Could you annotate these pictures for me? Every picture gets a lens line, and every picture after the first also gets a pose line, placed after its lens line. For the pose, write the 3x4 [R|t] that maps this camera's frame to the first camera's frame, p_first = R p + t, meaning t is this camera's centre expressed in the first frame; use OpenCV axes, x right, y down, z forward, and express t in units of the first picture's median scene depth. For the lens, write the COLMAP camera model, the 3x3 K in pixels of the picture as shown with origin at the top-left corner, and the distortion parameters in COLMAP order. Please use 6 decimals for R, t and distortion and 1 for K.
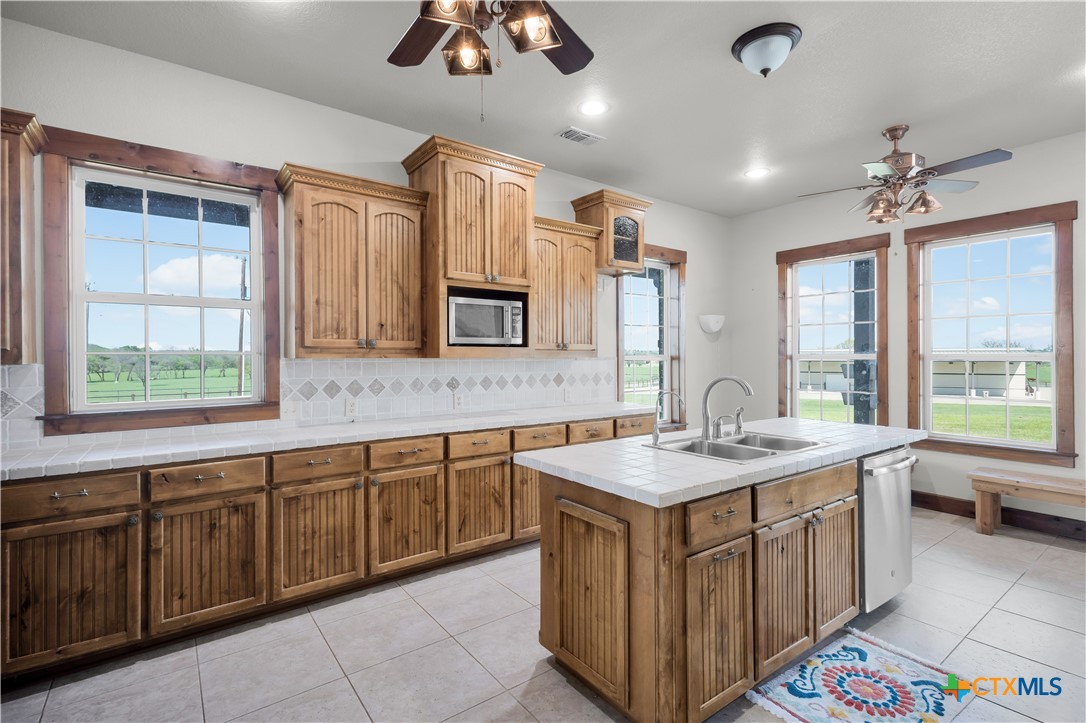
lens RADIAL K [[506.5, 0, 542.3], [0, 506.5, 361.2], [0, 0, 1]] dist [0.005170, -0.001117]
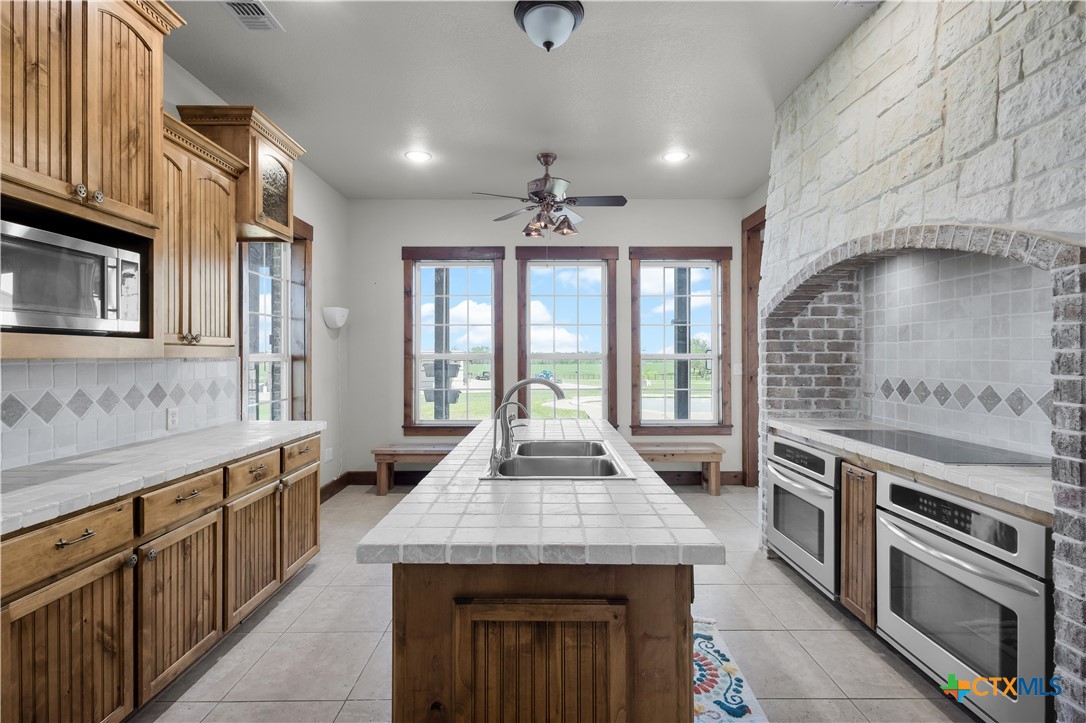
lens RADIAL K [[506.5, 0, 541.4], [0, 506.5, 355.9], [0, 0, 1]] dist [0.005170, -0.001117]
pose [[0.594490, 0.001607, 0.804101, -0.232196], [0.006838, 0.999952, -0.007054, -0.002210], [-0.804074, 0.009692, 0.594450, 0.356686]]
